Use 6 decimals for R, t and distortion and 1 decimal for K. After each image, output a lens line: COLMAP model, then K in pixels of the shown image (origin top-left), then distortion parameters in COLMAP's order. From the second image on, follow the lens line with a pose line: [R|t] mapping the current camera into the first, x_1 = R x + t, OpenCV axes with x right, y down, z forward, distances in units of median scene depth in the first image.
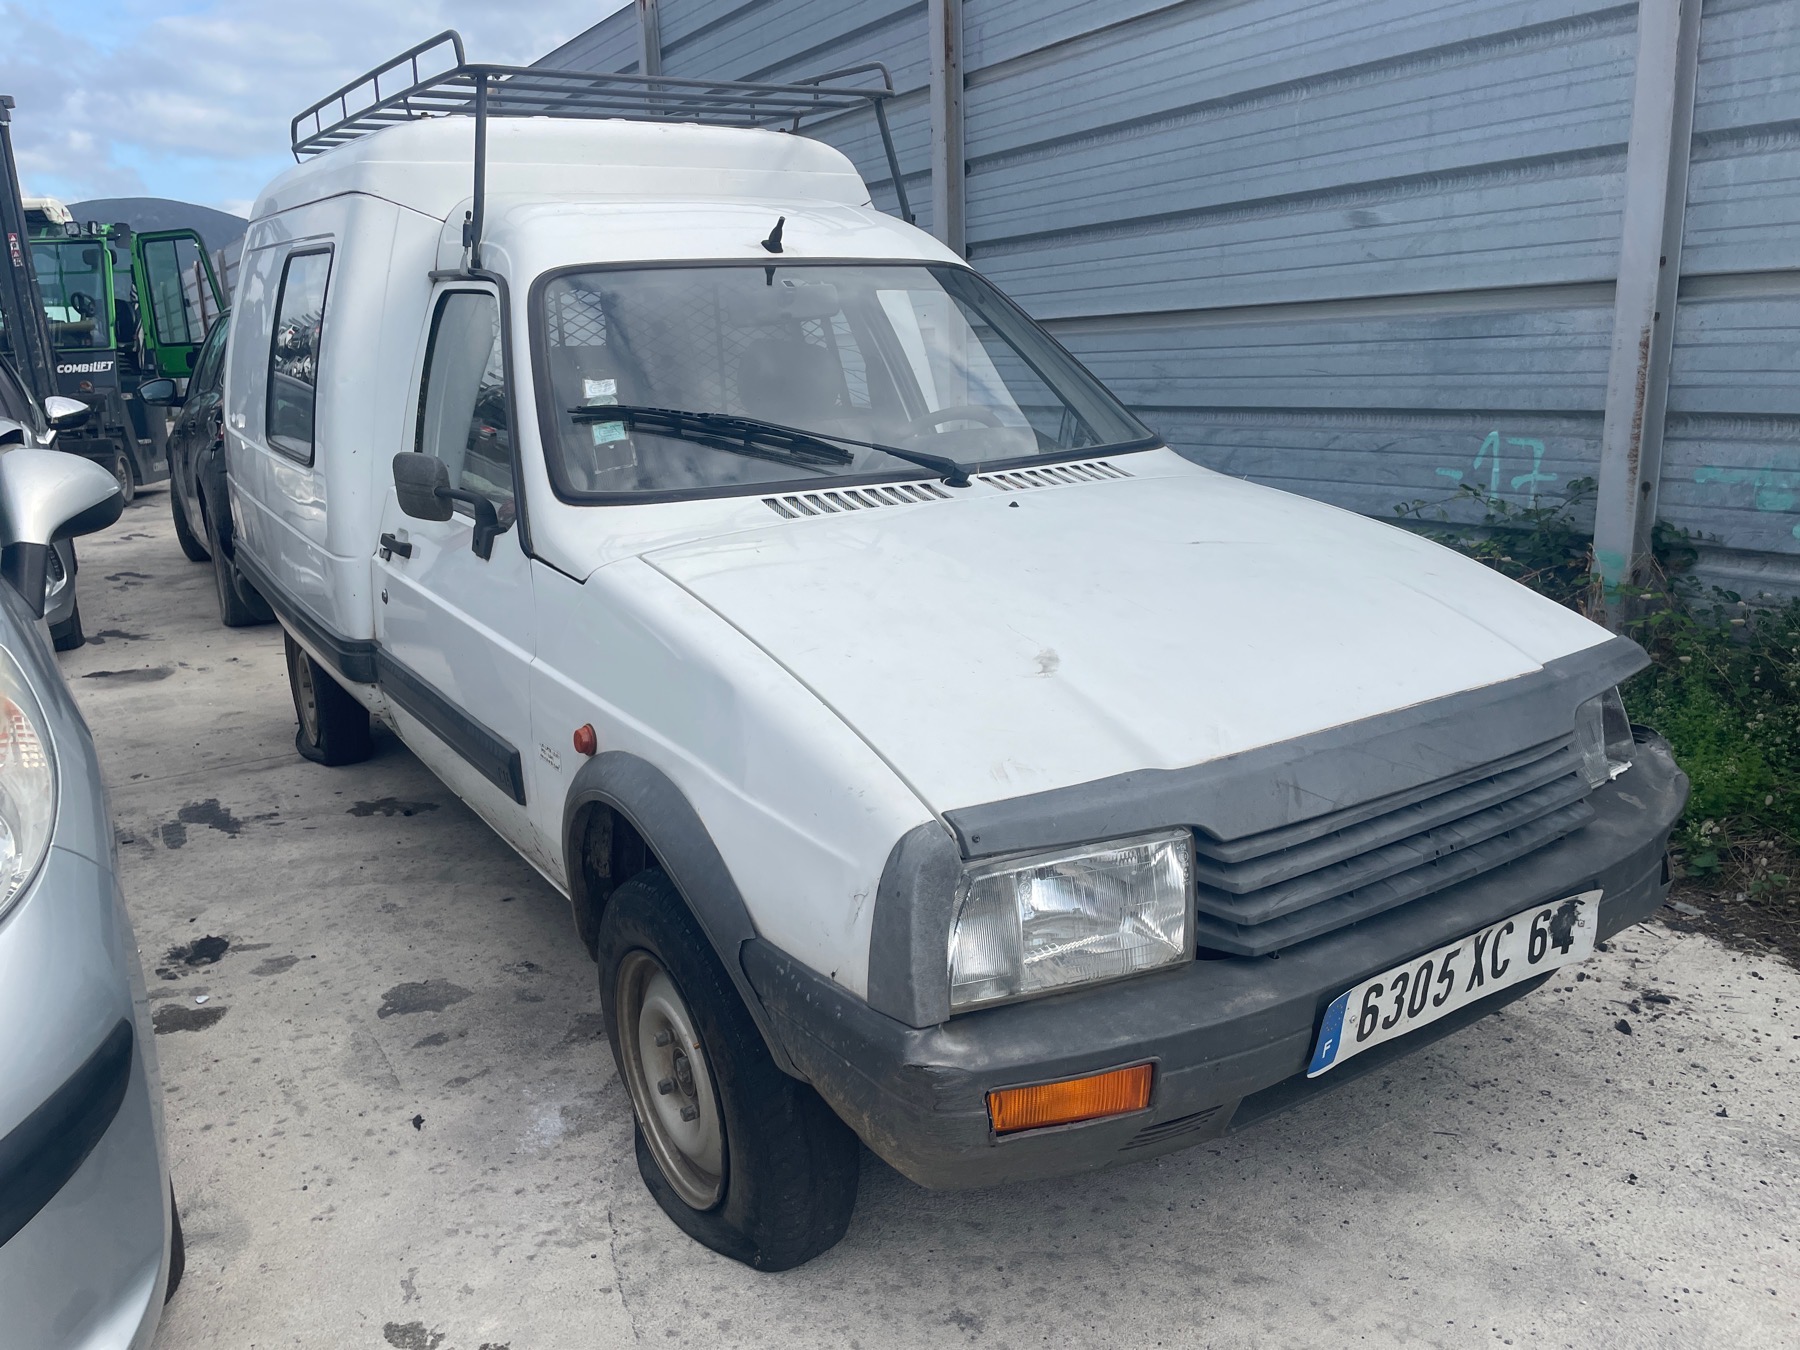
lens RADIAL K [[1375.8, 0, 895.8], [0, 1375.8, 661.2], [0, 0, 1]] dist [0.064248, -0.089812]
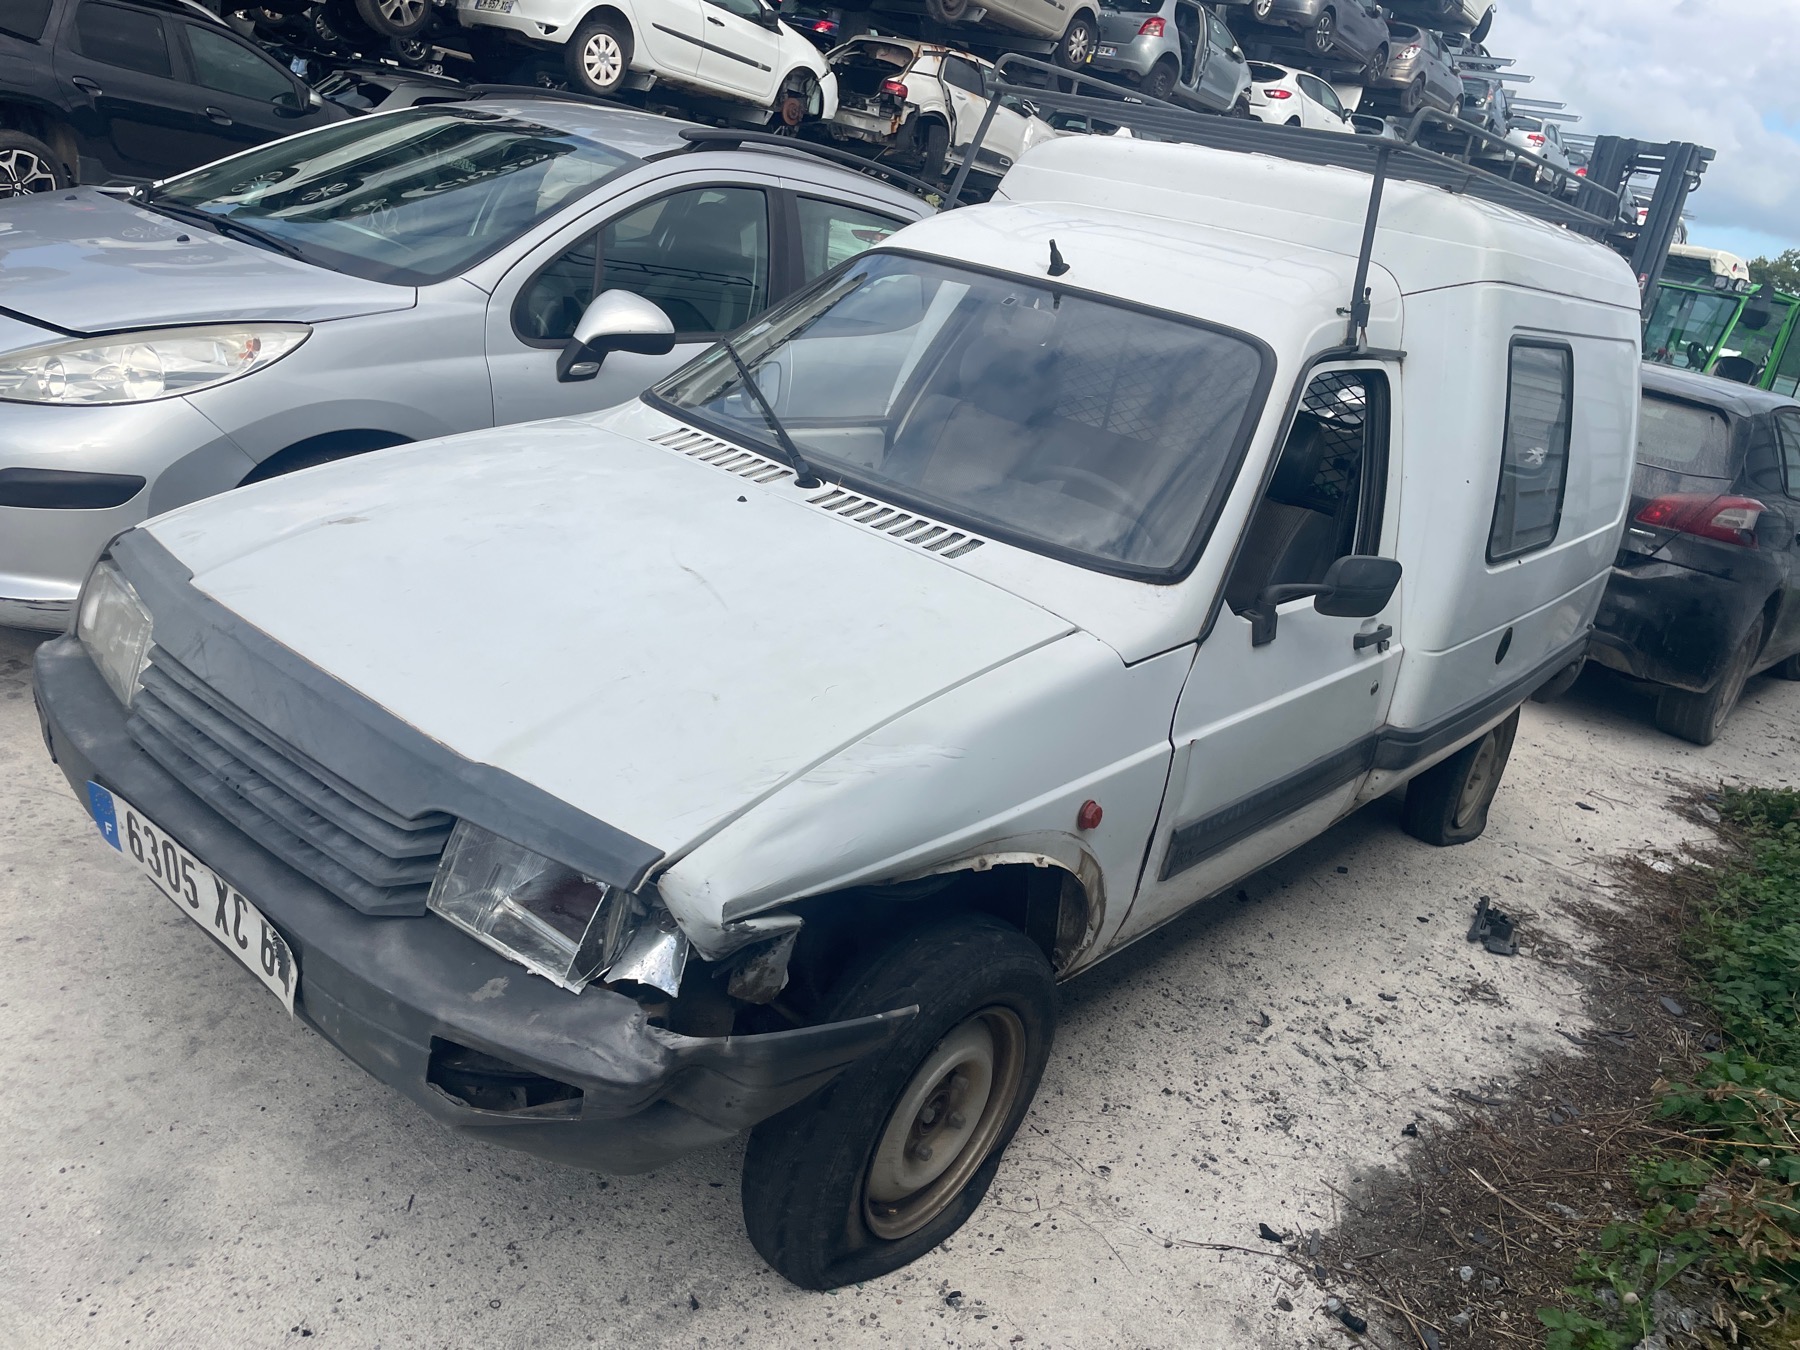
lens RADIAL K [[1375.8, 0, 916.7], [0, 1375.8, 657.1], [0, 0, 1]] dist [0.064248, -0.089812]
pose [[0.313003, 0.387826, -0.866960, 1.374994], [-0.432242, 0.870983, 0.233571, -0.399479], [0.845693, 0.301628, 0.440255, 0.908853]]
